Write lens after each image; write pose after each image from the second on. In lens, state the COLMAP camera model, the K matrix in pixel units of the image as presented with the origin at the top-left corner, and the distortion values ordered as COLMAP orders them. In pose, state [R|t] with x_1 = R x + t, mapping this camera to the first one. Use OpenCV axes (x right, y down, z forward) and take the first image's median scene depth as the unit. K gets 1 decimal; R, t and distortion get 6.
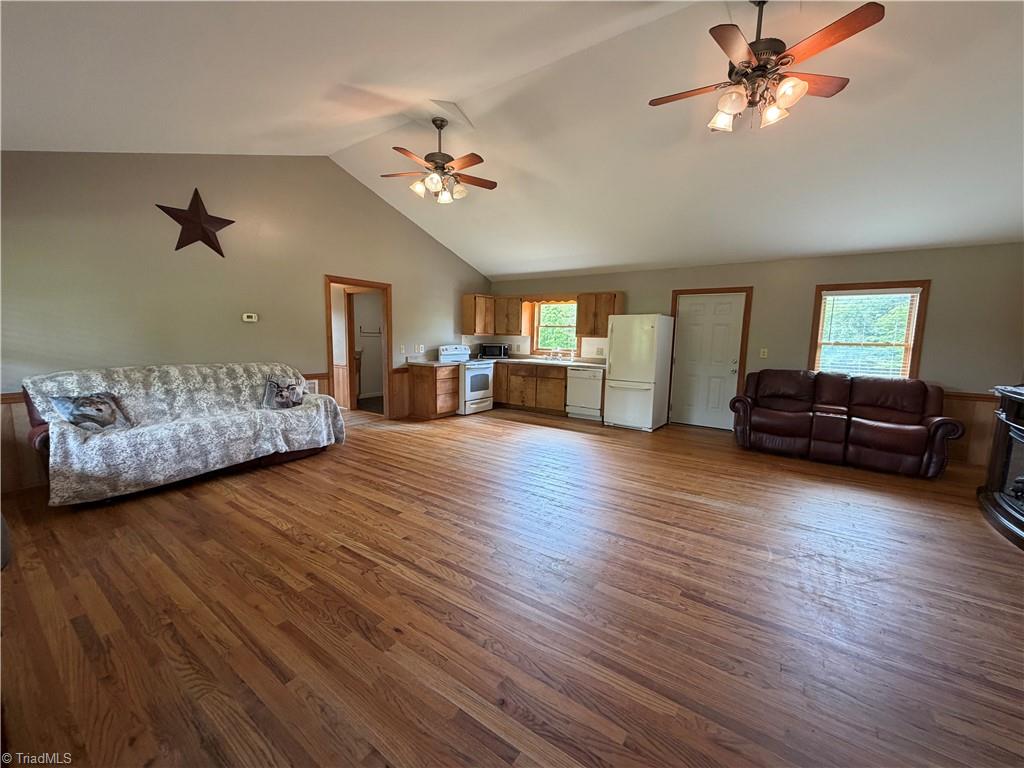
lens RADIAL K [[408.5, 0, 510.4], [0, 408.5, 387.4], [0, 0, 1]] dist [0.003435, -0.000769]
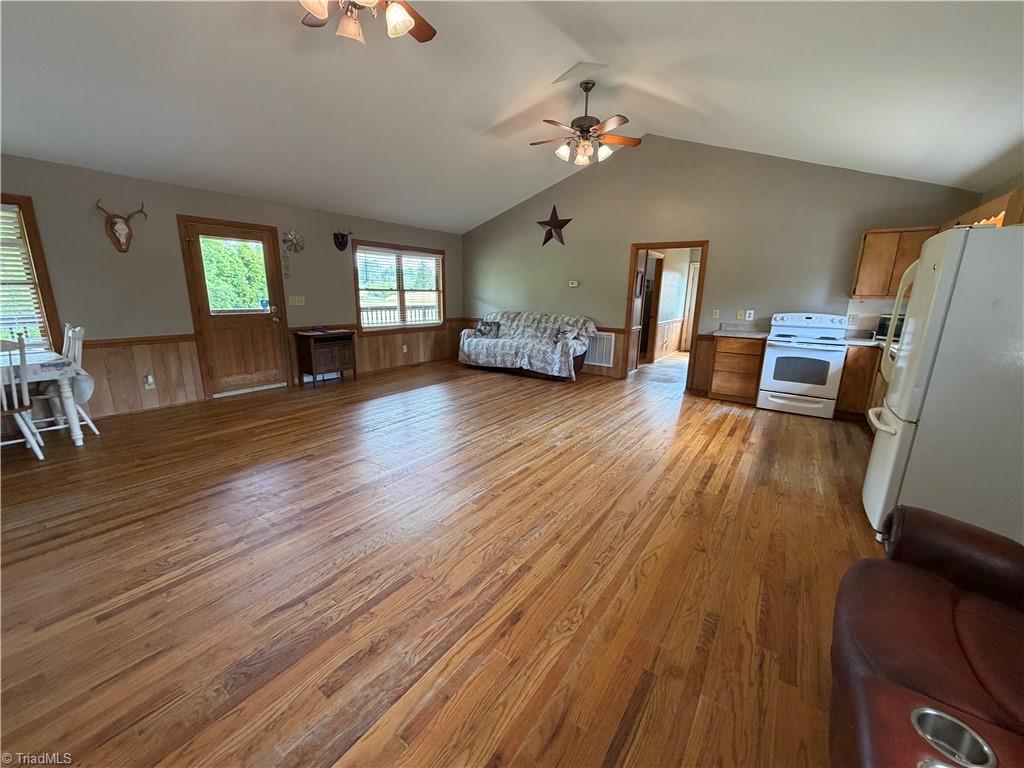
lens RADIAL K [[408.5, 0, 508.5], [0, 408.5, 387.7], [0, 0, 1]] dist [0.003435, -0.000769]
pose [[-0.001232, 0.209880, -0.977726, 0.969293], [-0.146973, 0.967072, 0.207778, -0.087691], [0.989140, 0.143955, 0.029655, 0.851104]]
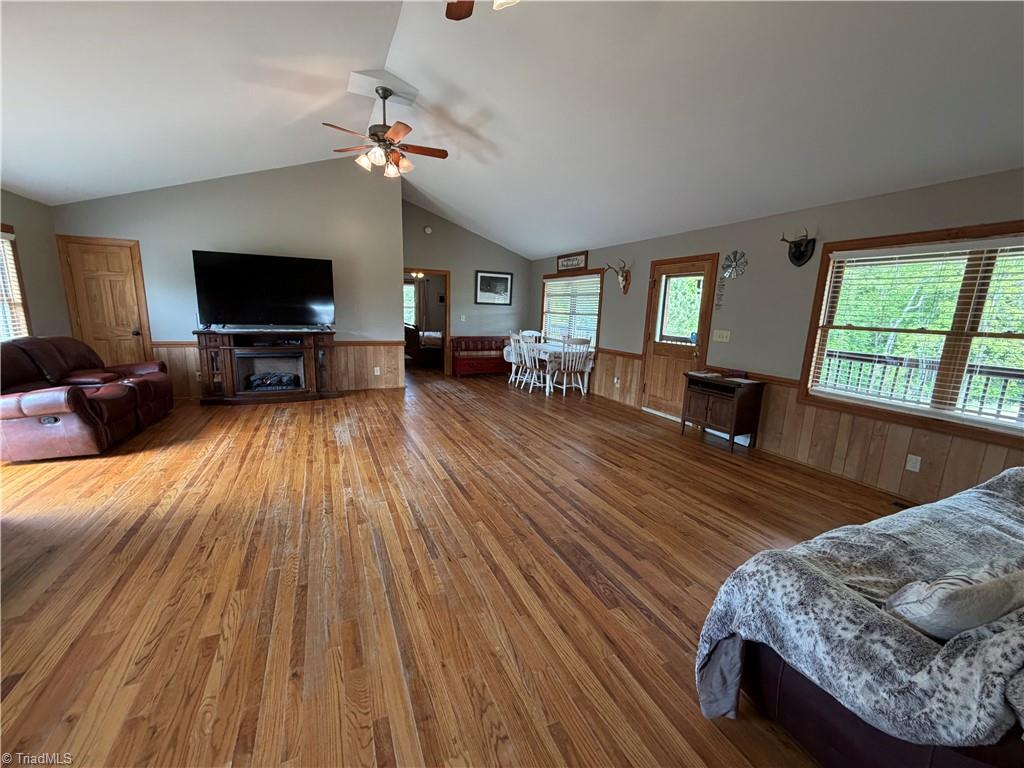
lens RADIAL K [[408.5, 0, 506.9], [0, 408.5, 378.1], [0, 0, 1]] dist [0.003435, -0.000769]
pose [[-0.860336, -0.133108, 0.492041, -0.449453], [0.017674, 0.956932, 0.289775, -0.206494], [-0.509421, 0.258000, -0.820930, 1.409146]]
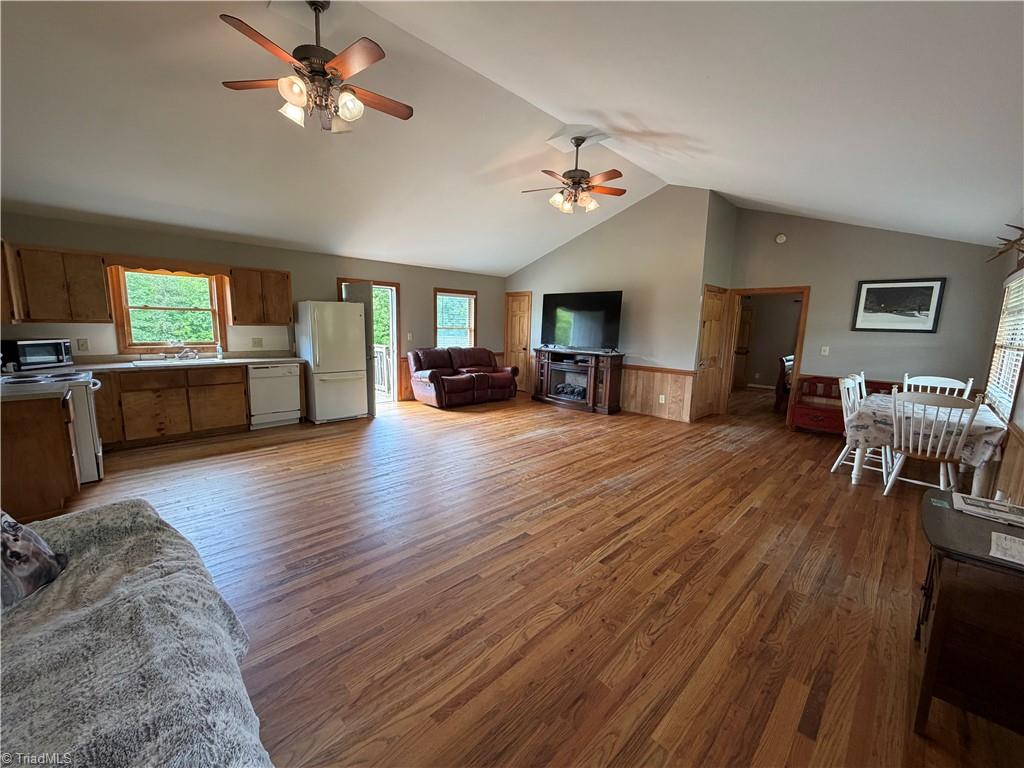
lens RADIAL K [[408.5, 0, 510.5], [0, 408.5, 377.0], [0, 0, 1]] dist [0.003435, -0.000769]
pose [[0.176028, -0.143679, 0.973843, -0.813729], [0.105929, 0.986311, 0.126371, -0.115769], [-0.978669, 0.080913, 0.188838, 0.606233]]
